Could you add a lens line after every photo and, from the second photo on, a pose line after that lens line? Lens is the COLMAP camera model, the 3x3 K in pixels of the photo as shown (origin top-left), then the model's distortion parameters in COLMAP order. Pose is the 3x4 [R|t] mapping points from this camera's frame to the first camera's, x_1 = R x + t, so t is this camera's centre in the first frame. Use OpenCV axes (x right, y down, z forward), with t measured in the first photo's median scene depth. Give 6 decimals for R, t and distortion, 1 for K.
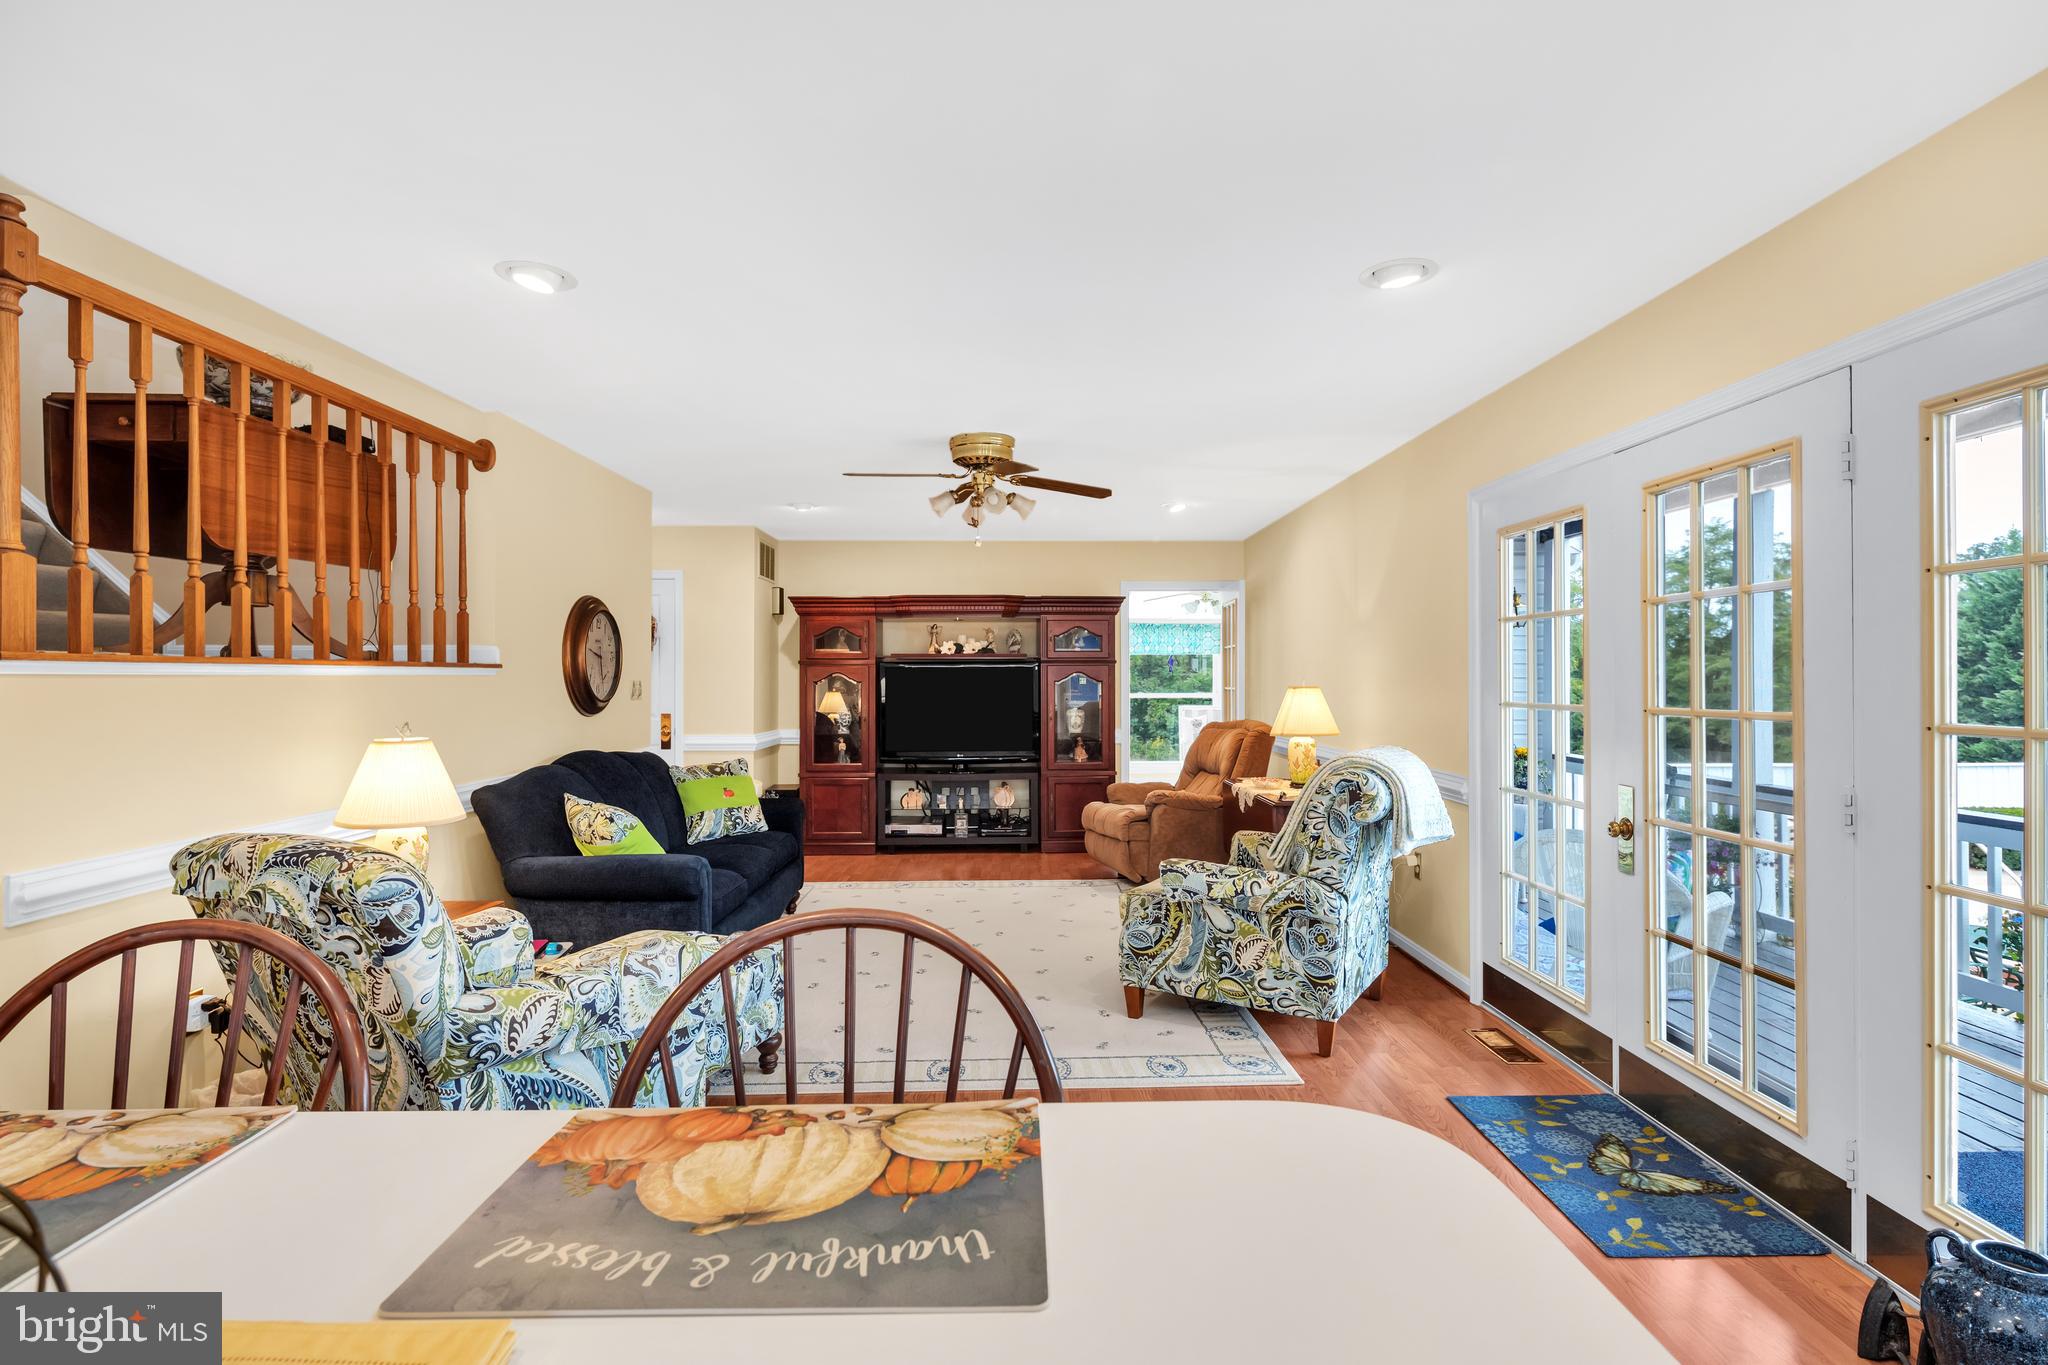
lens RADIAL K [[1002.3, 0, 1019.0], [0, 1002.3, 669.3], [0, 0, 1]] dist [0.001005, -0.003368]
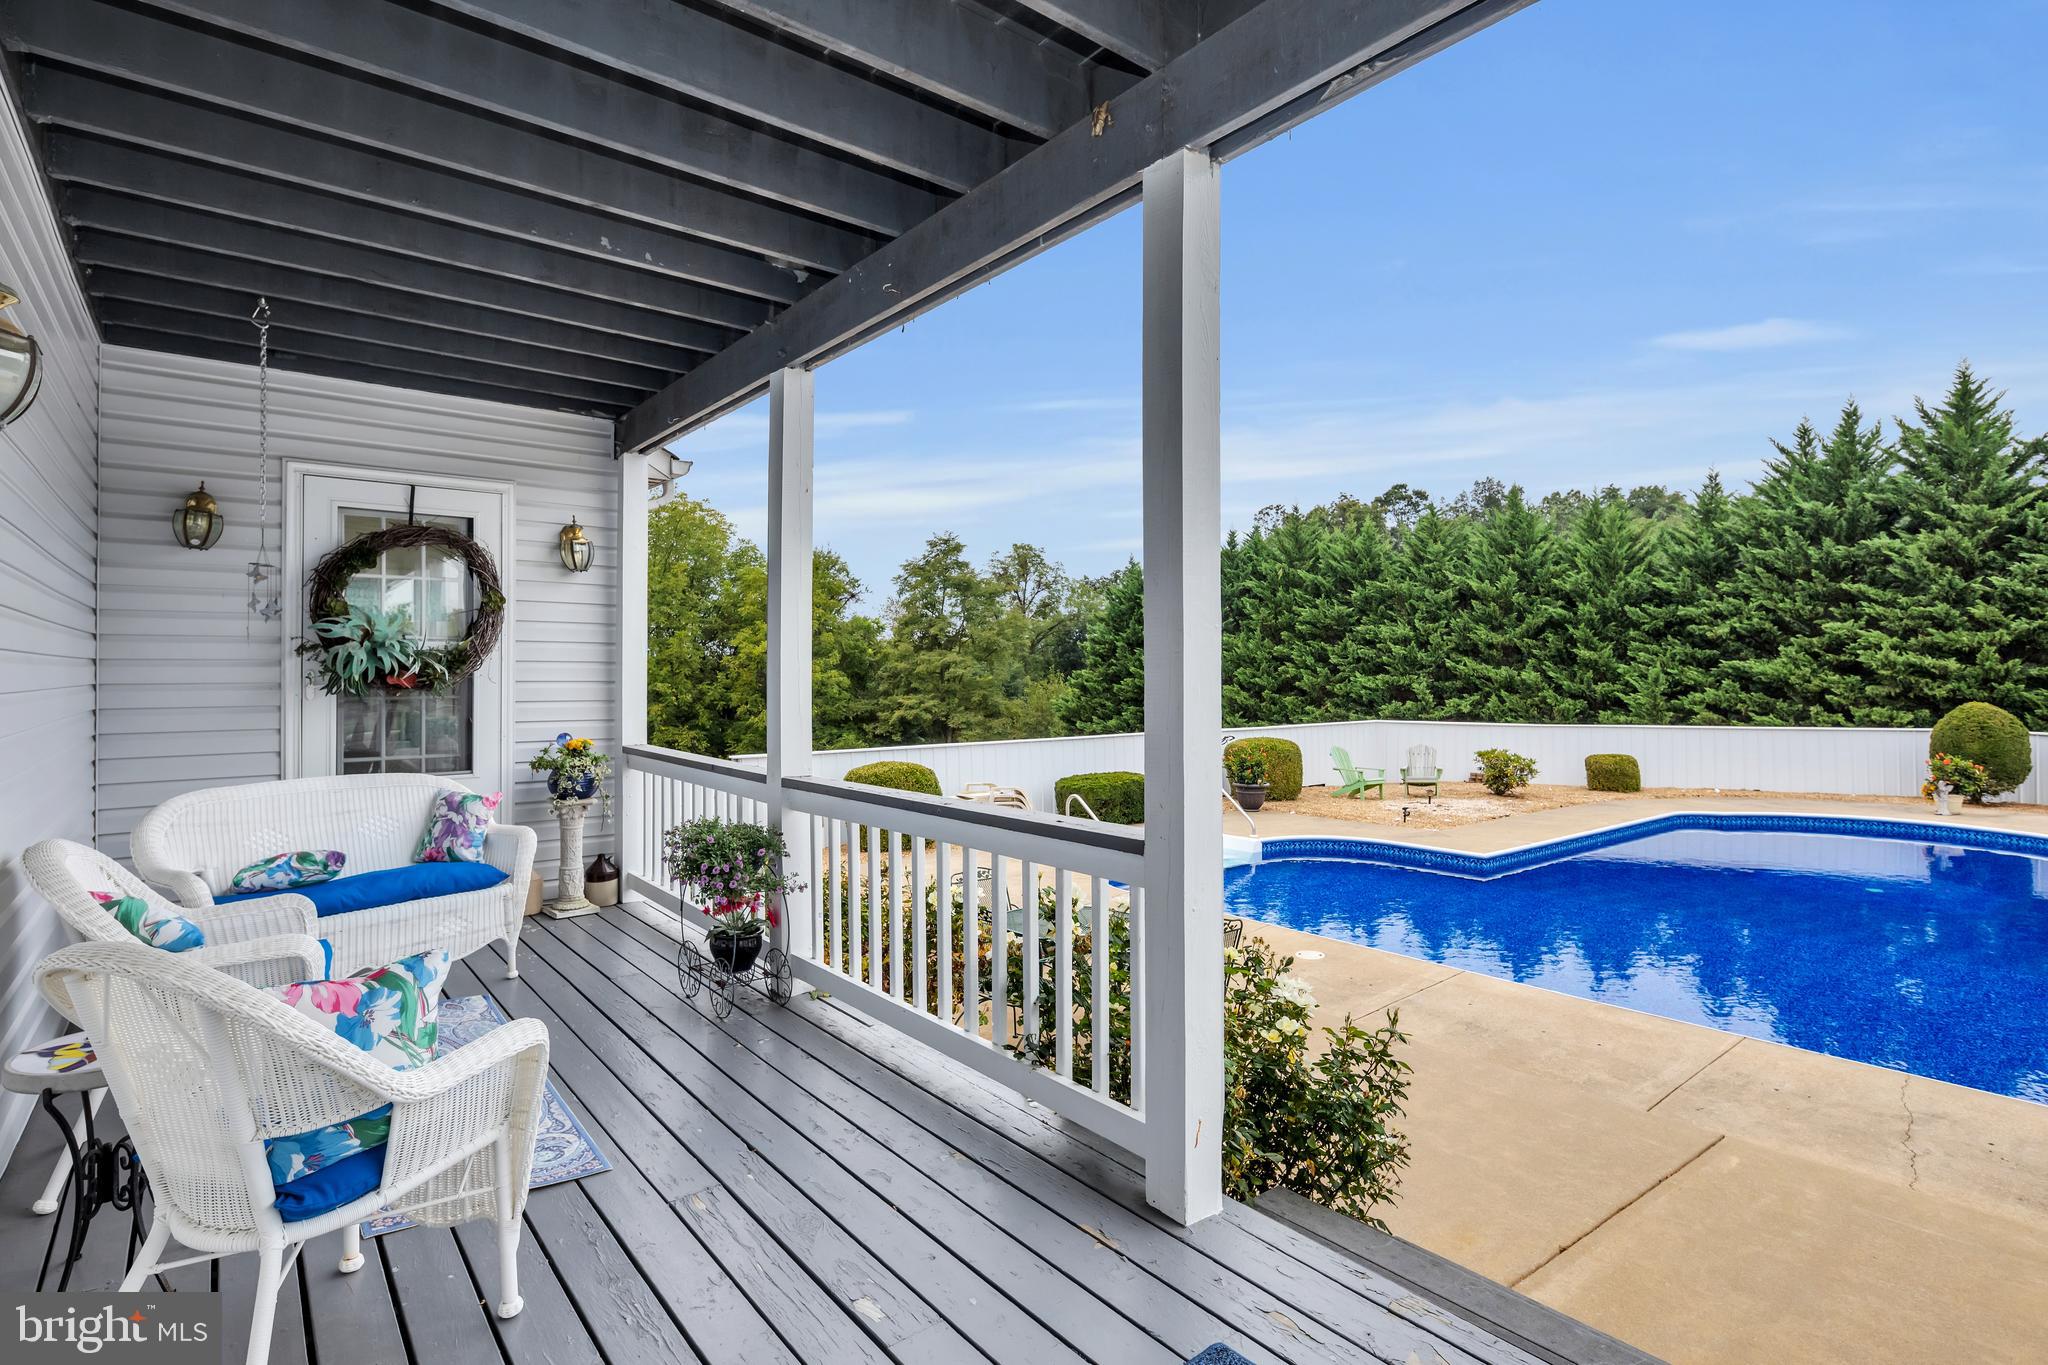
lens RADIAL K [[1002.3, 0, 1019.0], [0, 1002.3, 669.3], [0, 0, 1]] dist [0.001005, -0.003368]
pose [[0.789406, -0.000050, 0.613871, 0.351202], [-0.002183, 0.999993, 0.002889, 0.026889], [-0.613868, -0.003620, 0.789401, 0.255852]]
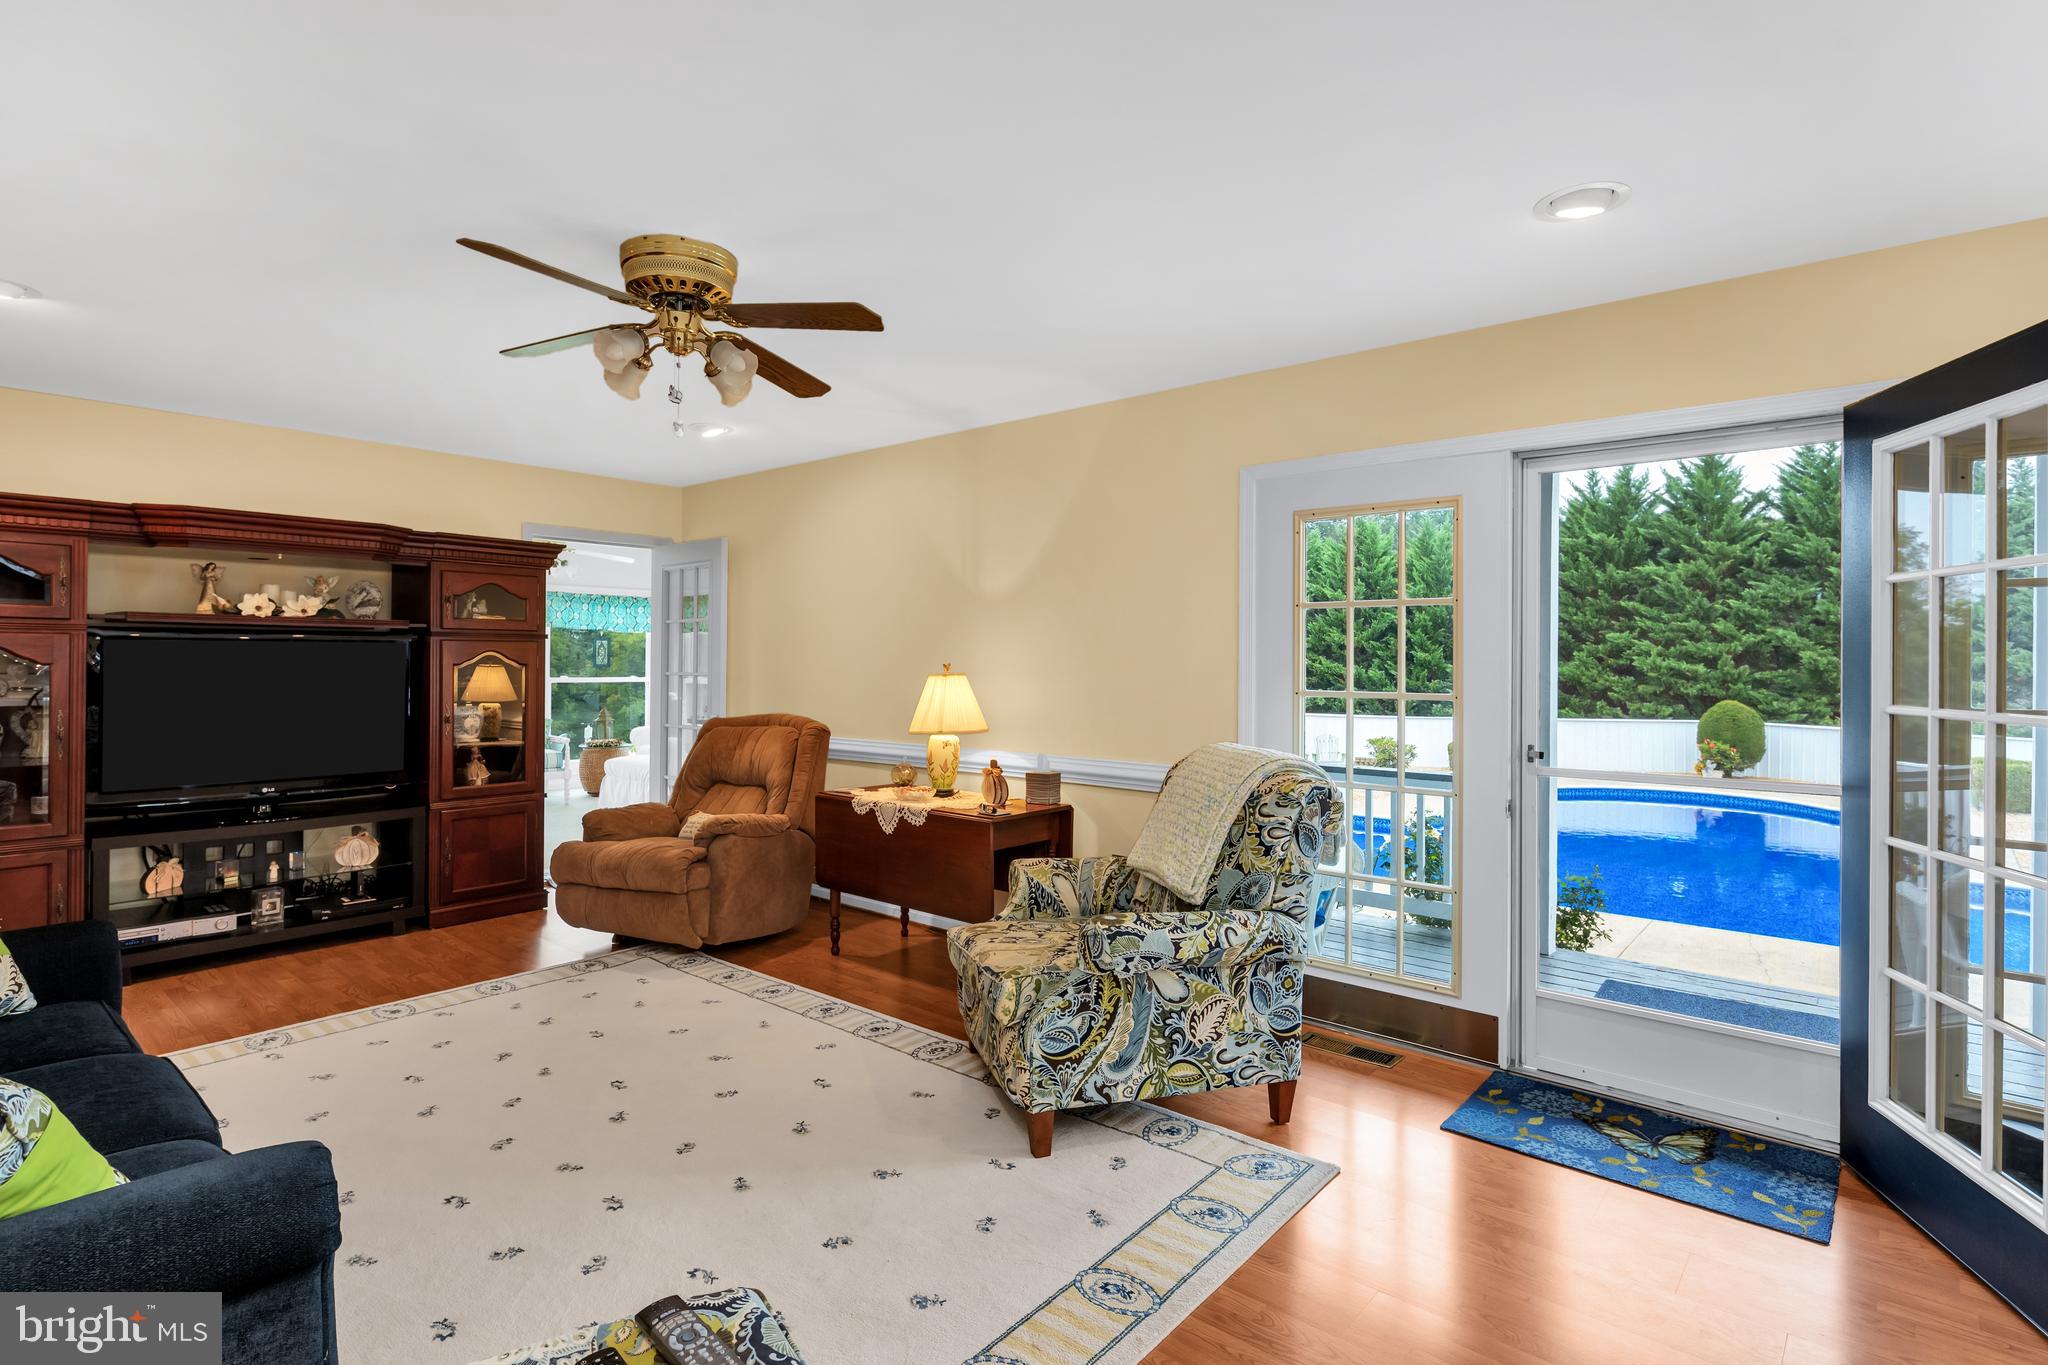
lens RADIAL K [[1015.4, 0, 1021.5], [0, 1015.4, 664.8], [0, 0, 1]] dist [0.001577, -0.000526]
pose [[0.663753, 0.003068, 0.747945, -0.216690], [-0.013566, 0.999876, 0.007937, 0.001999], [-0.747828, -0.015415, 0.663713, 0.284057]]
